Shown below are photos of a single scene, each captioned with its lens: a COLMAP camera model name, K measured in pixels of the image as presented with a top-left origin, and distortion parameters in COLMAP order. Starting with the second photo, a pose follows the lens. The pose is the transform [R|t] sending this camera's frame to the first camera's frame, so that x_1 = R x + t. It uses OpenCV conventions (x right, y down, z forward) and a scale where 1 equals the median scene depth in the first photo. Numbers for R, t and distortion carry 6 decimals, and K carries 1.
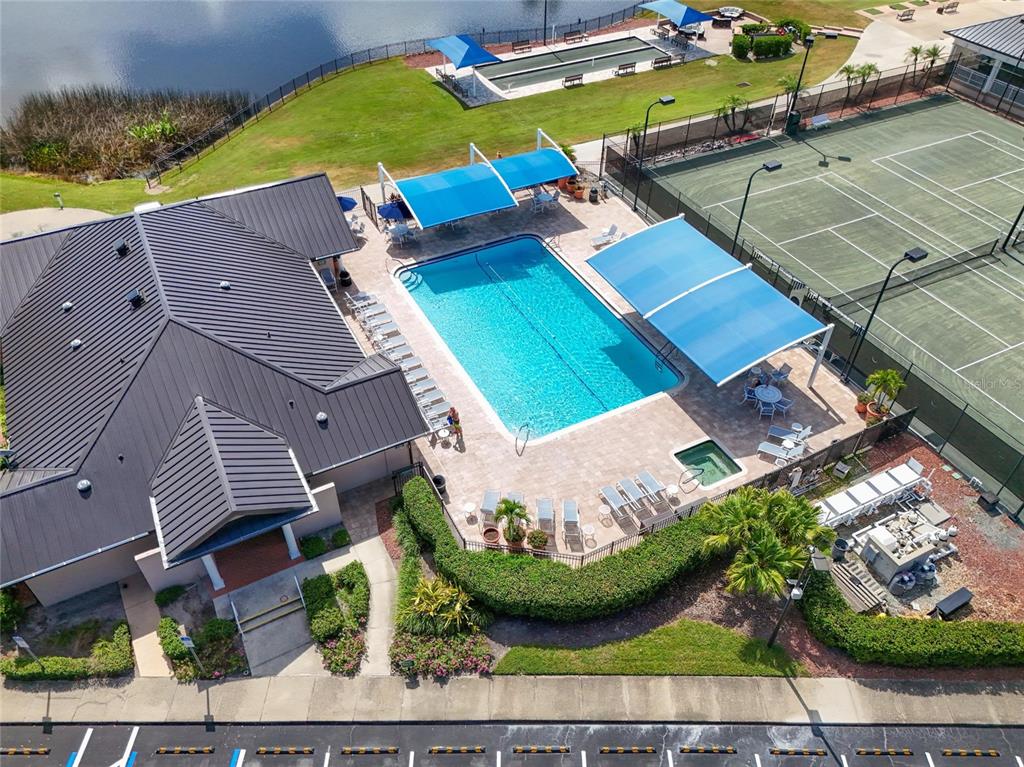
lens RADIAL K [[749.1, 0, 509.9], [0, 749.1, 383.6], [0, 0, 1]] dist [0.079254, -0.083622]
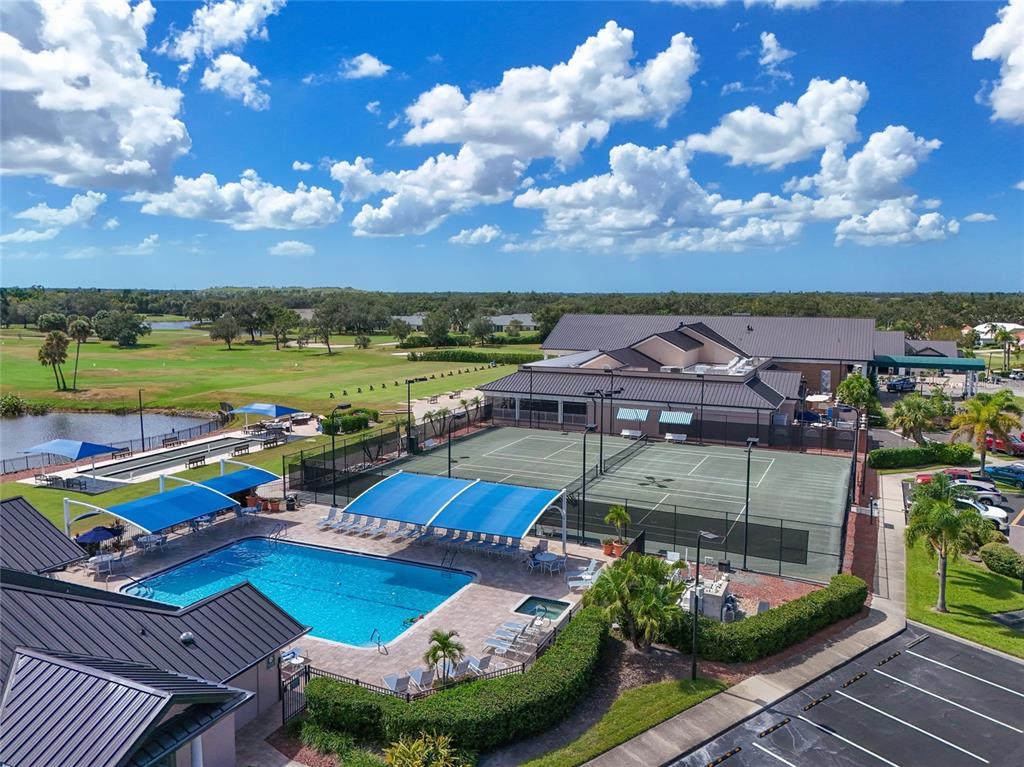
lens RADIAL K [[749.1, 0, 509.9], [0, 749.1, 383.6], [0, 0, 1]] dist [0.079254, -0.083622]
pose [[0.787448, -0.074023, 0.611920, -0.324590], [0.416682, 0.795485, -0.439978, 0.238367], [-0.454204, 0.601435, 0.657247, 0.085885]]
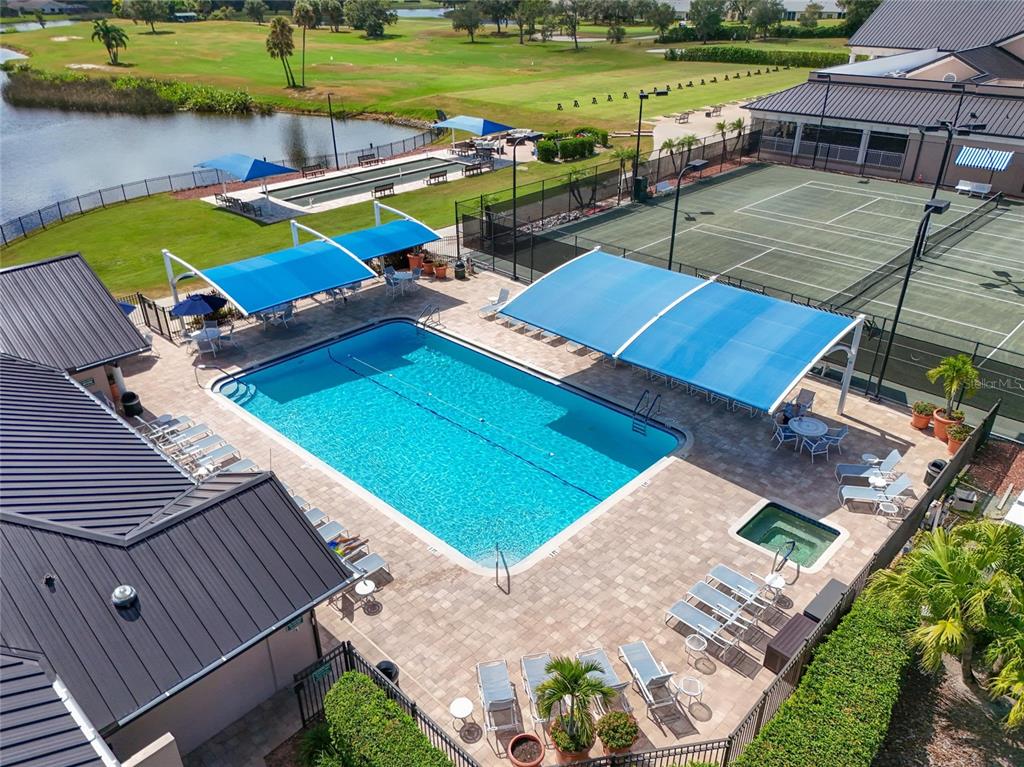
lens RADIAL K [[749.1, 0, 509.9], [0, 749.1, 383.6], [0, 0, 1]] dist [0.079254, -0.083622]
pose [[0.945976, -0.161958, 0.280891, -0.094410], [0.226489, 0.949985, -0.215015, 0.053339], [-0.232019, 0.267018, 0.935344, 0.325835]]
